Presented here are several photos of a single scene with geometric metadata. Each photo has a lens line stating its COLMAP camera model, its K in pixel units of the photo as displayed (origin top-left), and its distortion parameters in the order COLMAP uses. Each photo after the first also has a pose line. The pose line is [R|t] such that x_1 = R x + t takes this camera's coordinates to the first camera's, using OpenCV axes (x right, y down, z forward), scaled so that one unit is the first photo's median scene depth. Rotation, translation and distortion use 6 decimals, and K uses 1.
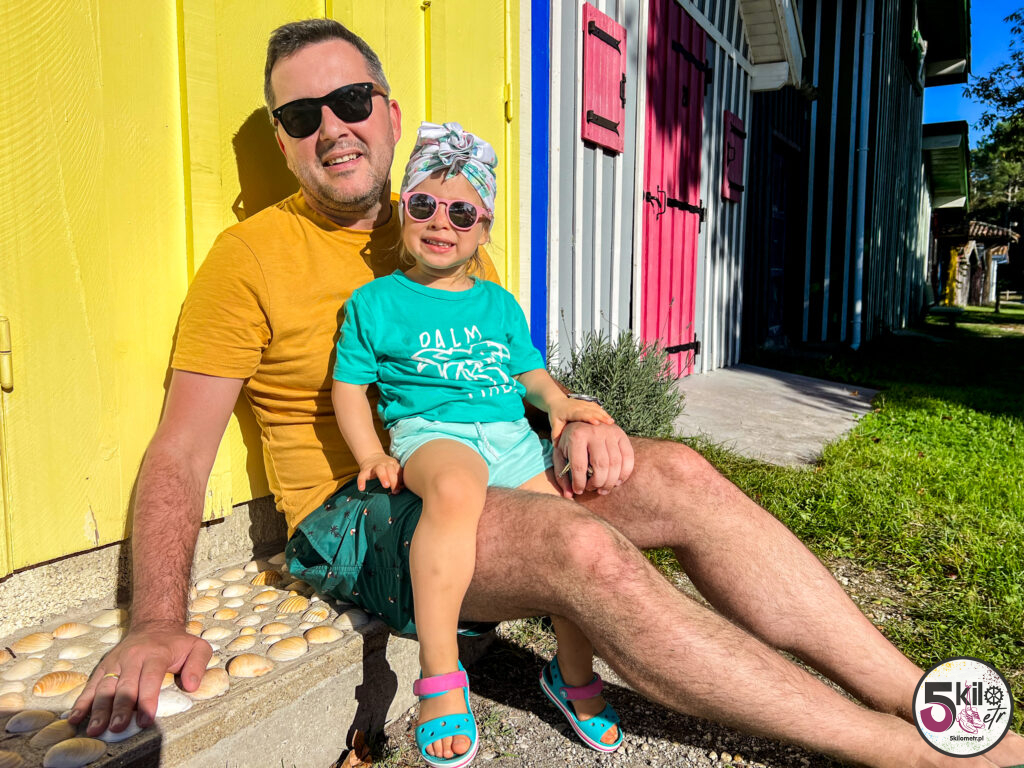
lens RADIAL K [[791.2, 0, 509.5], [0, 791.2, 374.8], [0, 0, 1]] dist [0.008367, -0.001958]
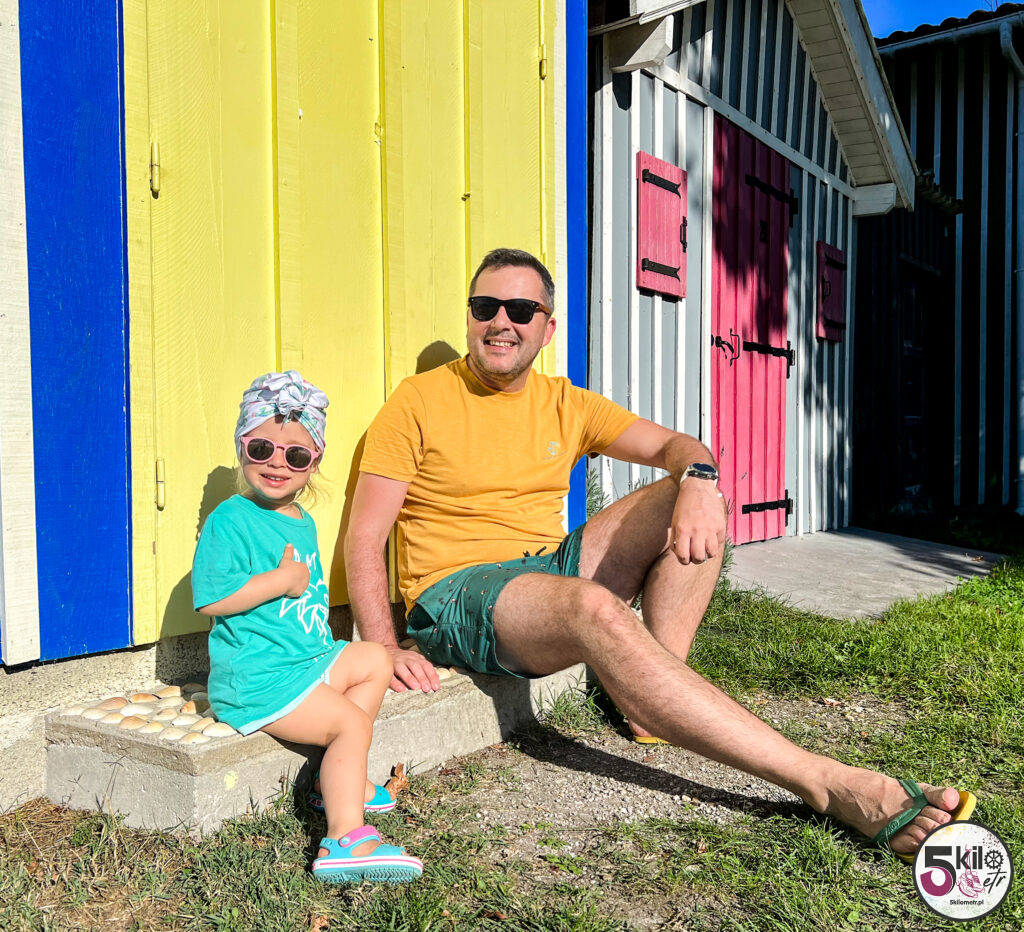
lens RADIAL K [[1021.1, 0, 512.8], [0, 1021.1, 474.1], [0, 0, 1]] dist [0.037307, 0.000000]
pose [[0.995756, -0.007394, -0.091733, 0.039205], [-0.000099, 0.996681, -0.081406, 0.025335], [0.092030, 0.081070, 0.992451, -0.182182]]
